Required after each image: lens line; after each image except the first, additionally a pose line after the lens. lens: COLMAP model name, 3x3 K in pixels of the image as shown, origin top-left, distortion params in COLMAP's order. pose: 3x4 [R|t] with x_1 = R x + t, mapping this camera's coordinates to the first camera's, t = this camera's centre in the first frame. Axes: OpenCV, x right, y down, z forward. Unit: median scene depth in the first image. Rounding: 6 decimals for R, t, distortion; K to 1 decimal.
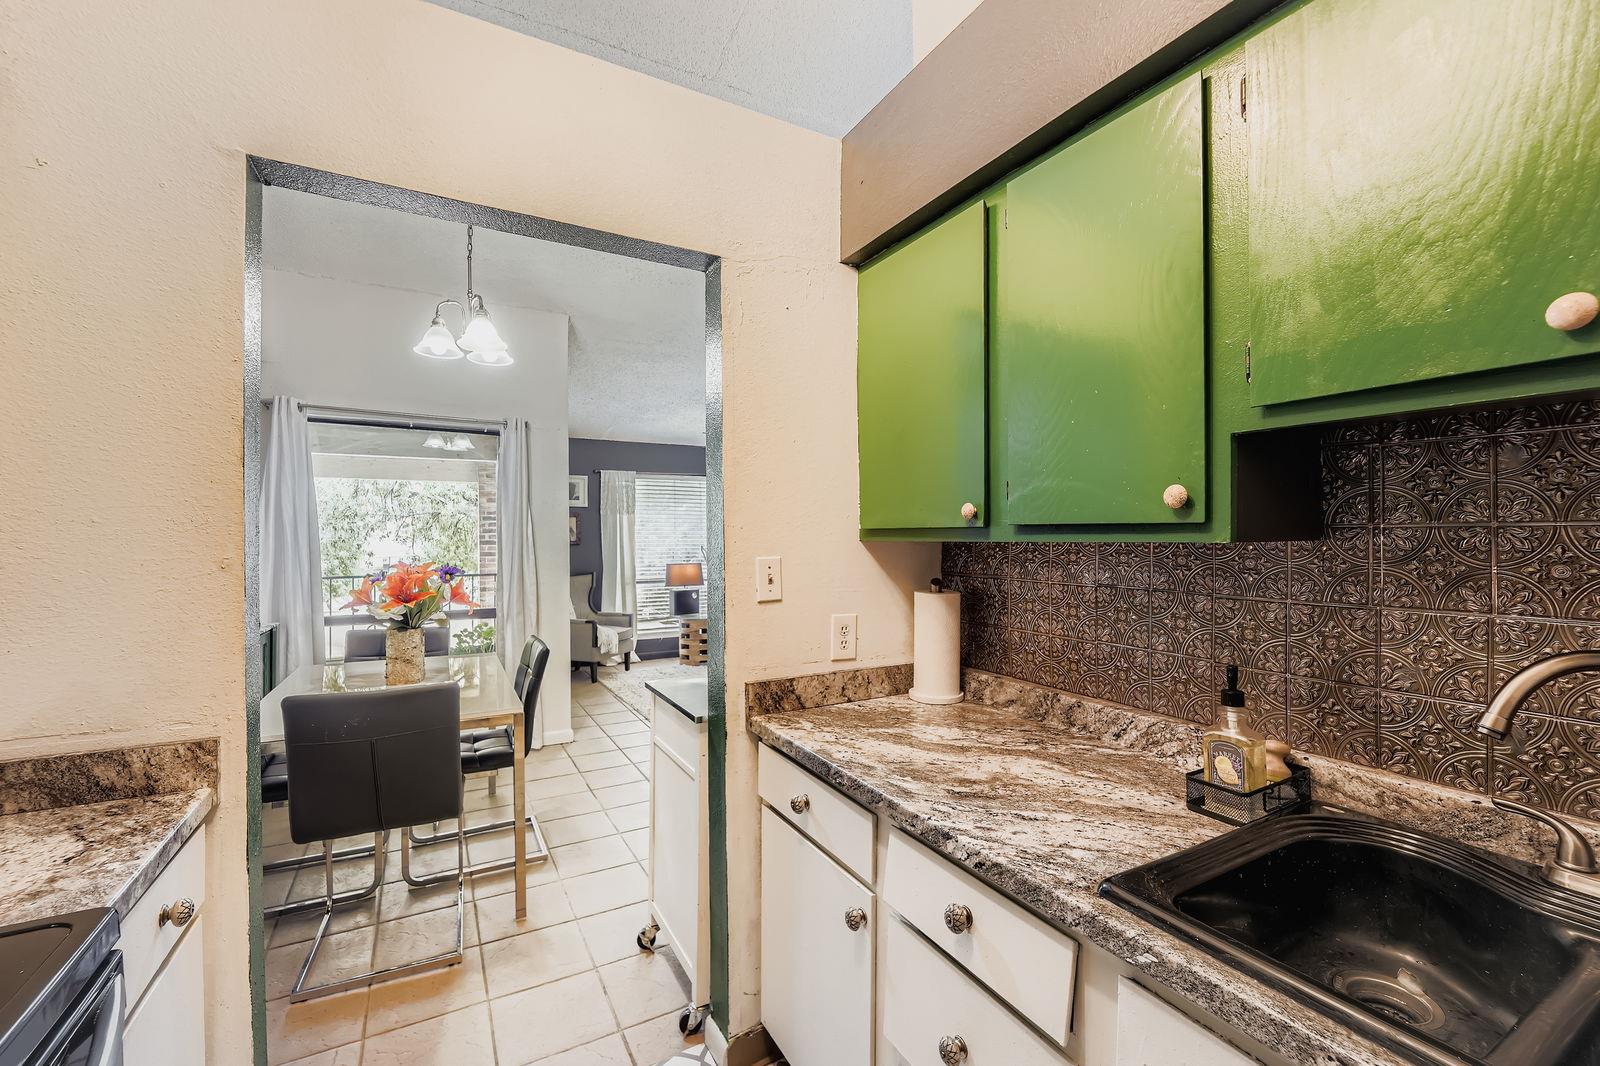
lens RADIAL K [[661.0, 0, 791.6], [0, 661.0, 534.0], [0, 0, 1]] dist [-0.004386, -0.001959]
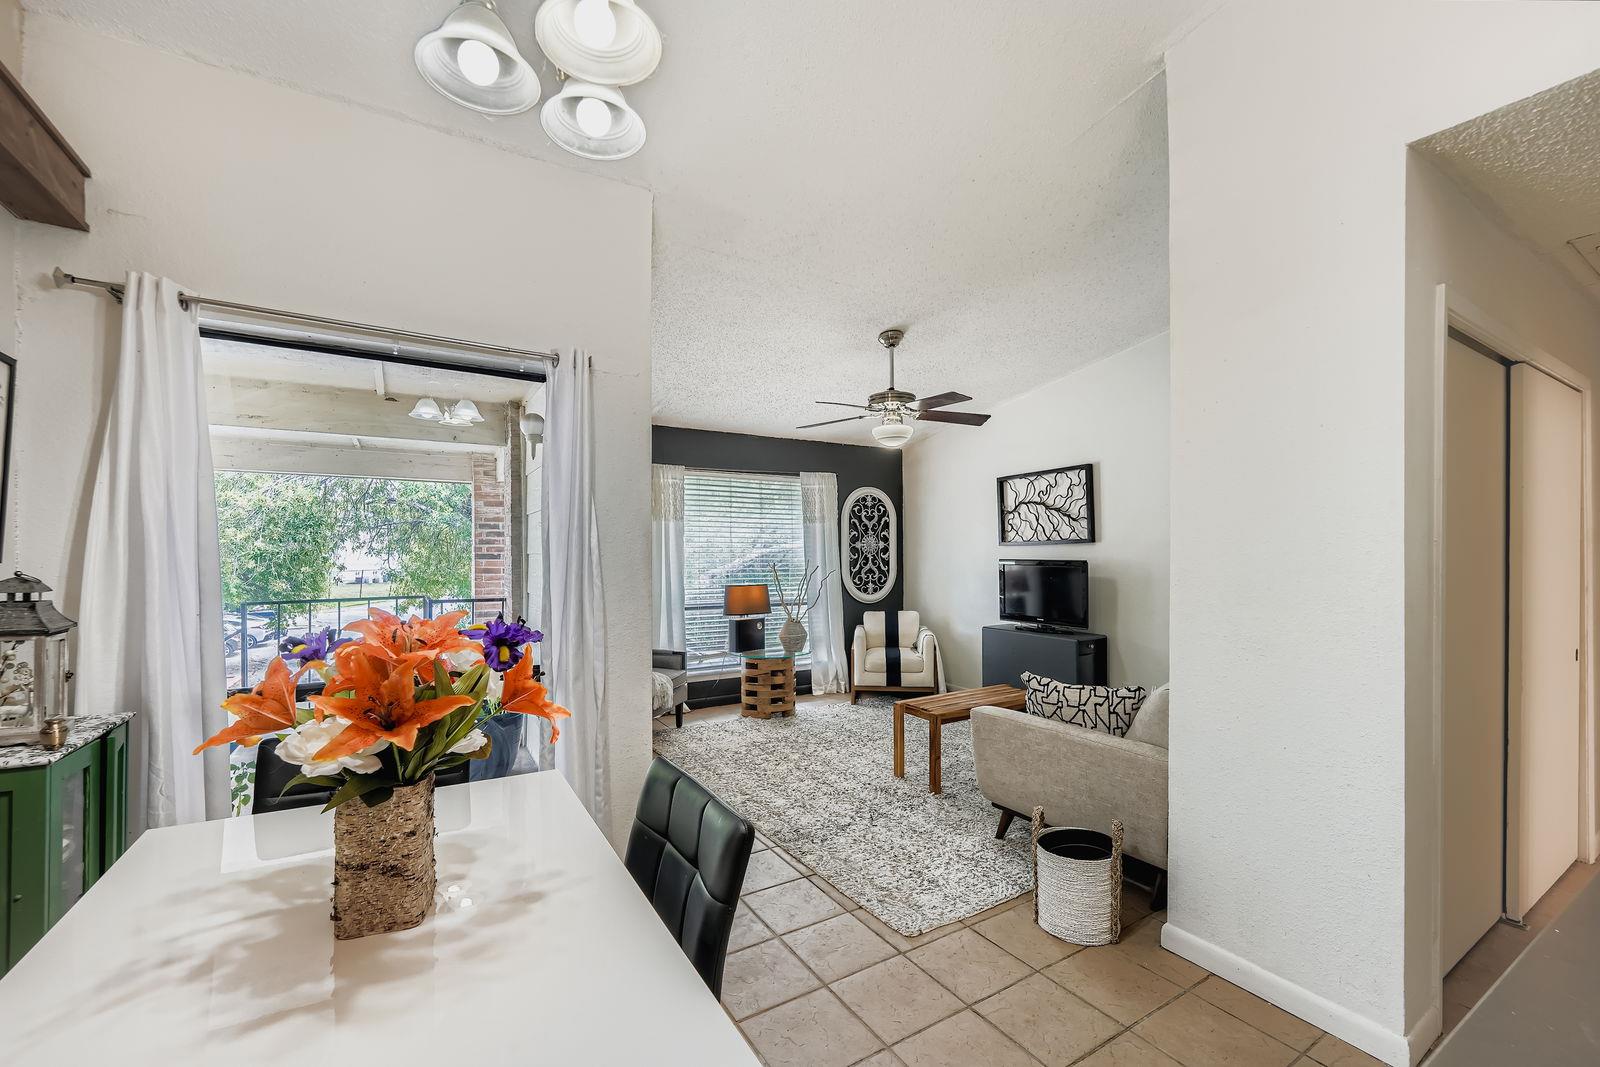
lens RADIAL K [[651.8, 0, 787.6], [0, 651.8, 547.3], [0, 0, 1]] dist [-0.005577, 0.000048]
pose [[0.999513, 0.005158, 0.030770, -0.555728], [-0.005109, 0.999986, -0.001658, 0.007292], [-0.030778, 0.001500, 0.999525, 0.936045]]
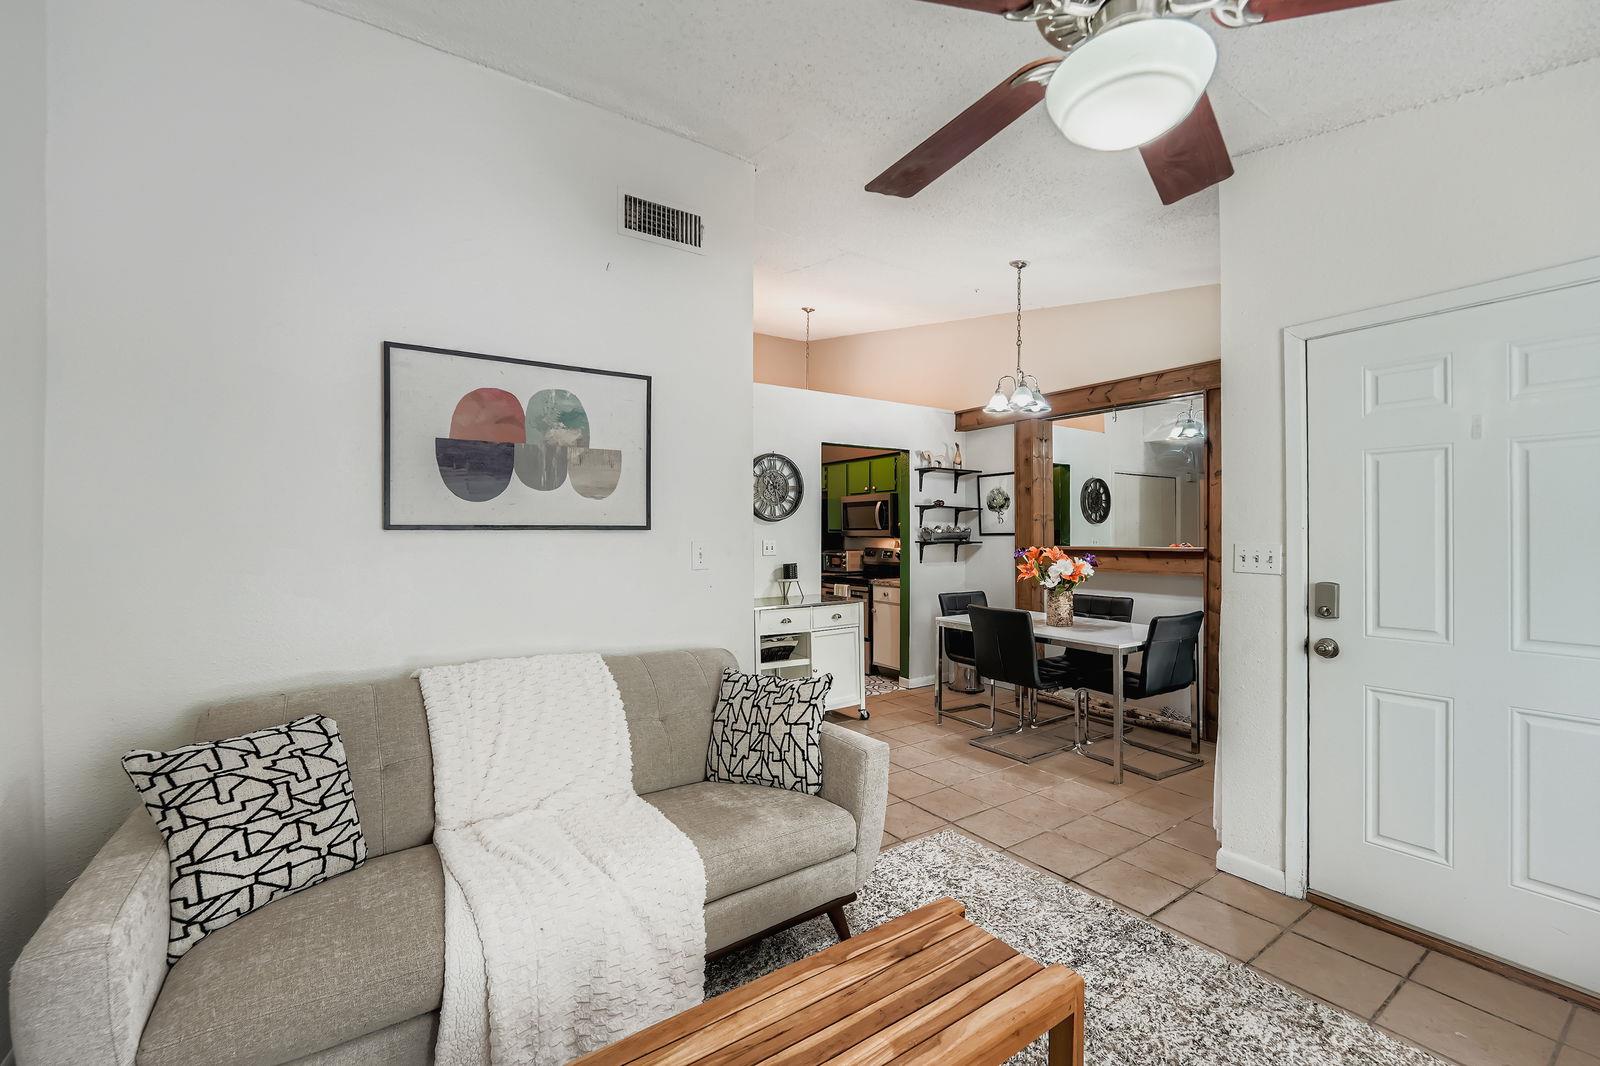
lens RADIAL K [[661.0, 0, 796.4], [0, 661.0, 527.3], [0, 0, 1]] dist [-0.004386, -0.001959]
pose [[-0.994865, 0.004304, -0.101115, 0.265529], [0.005666, 0.999897, -0.013178, 0.020302], [0.101047, -0.013684, -0.994788, 3.817558]]
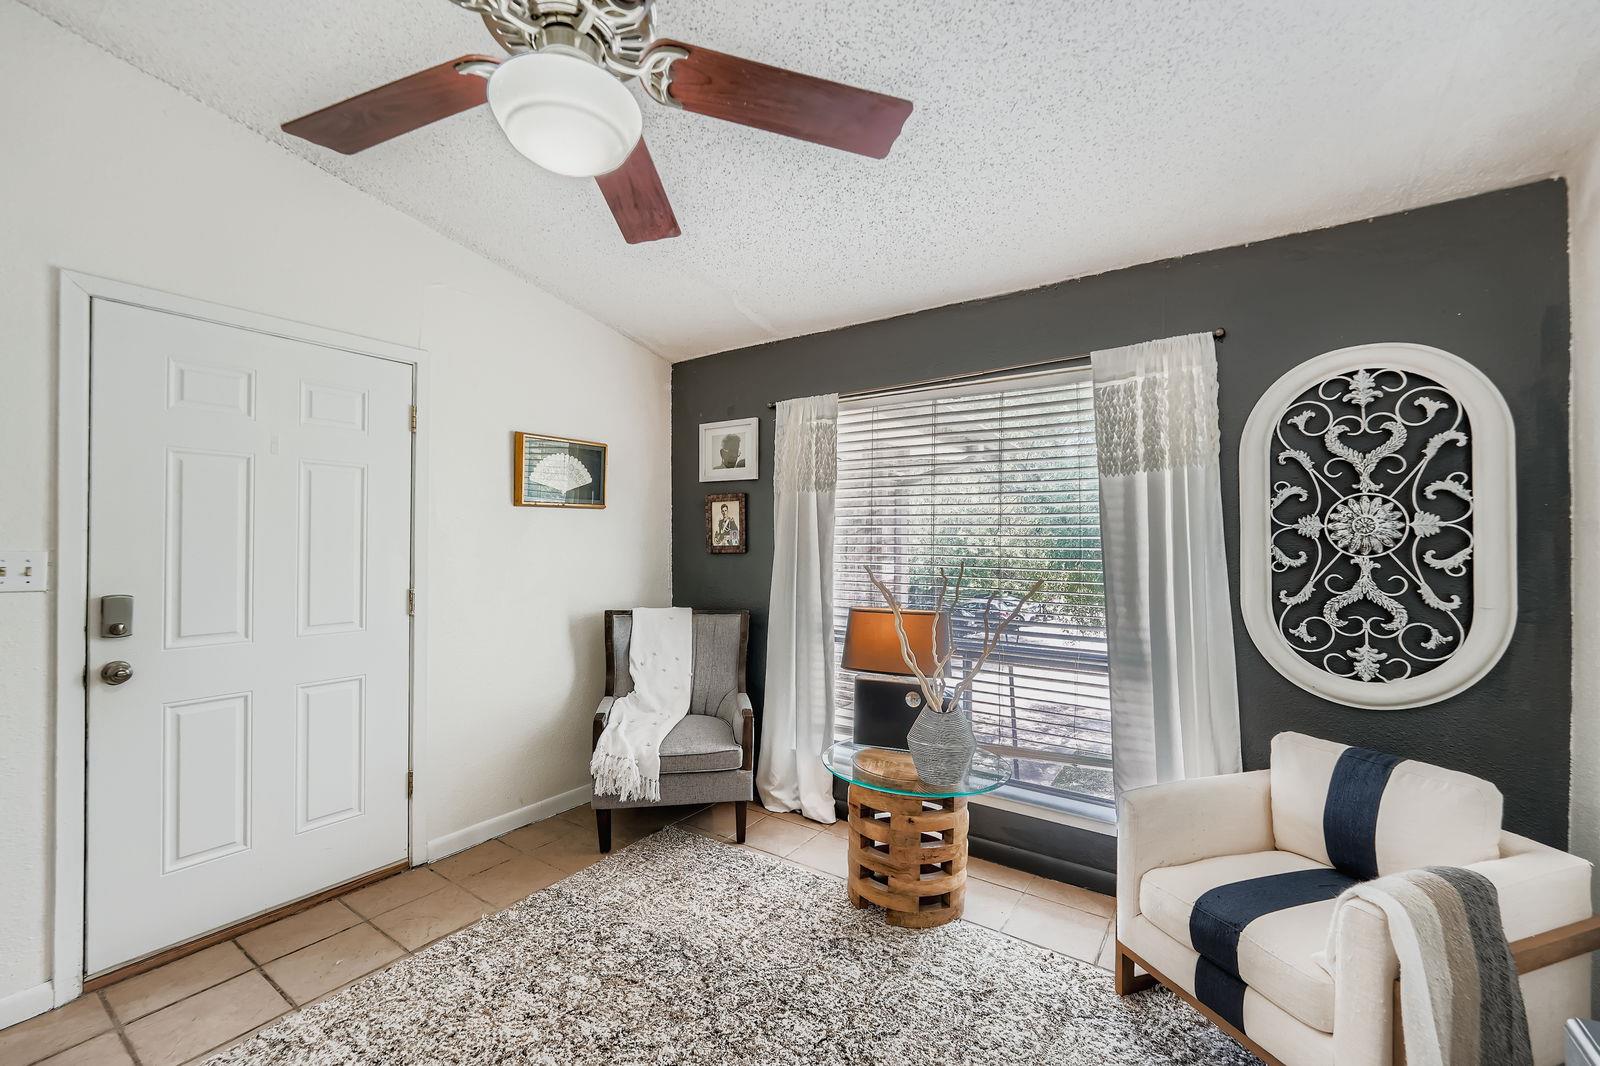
lens RADIAL K [[651.8, 0, 800.0], [0, 651.8, 539.5], [0, 0, 1]] dist [-0.005577, 0.000048]
pose [[0.454355, 0.004780, -0.890808, 0.576219], [-0.006773, 0.999975, 0.001912, 0.015142], [0.890795, 0.005165, 0.454376, 3.130656]]
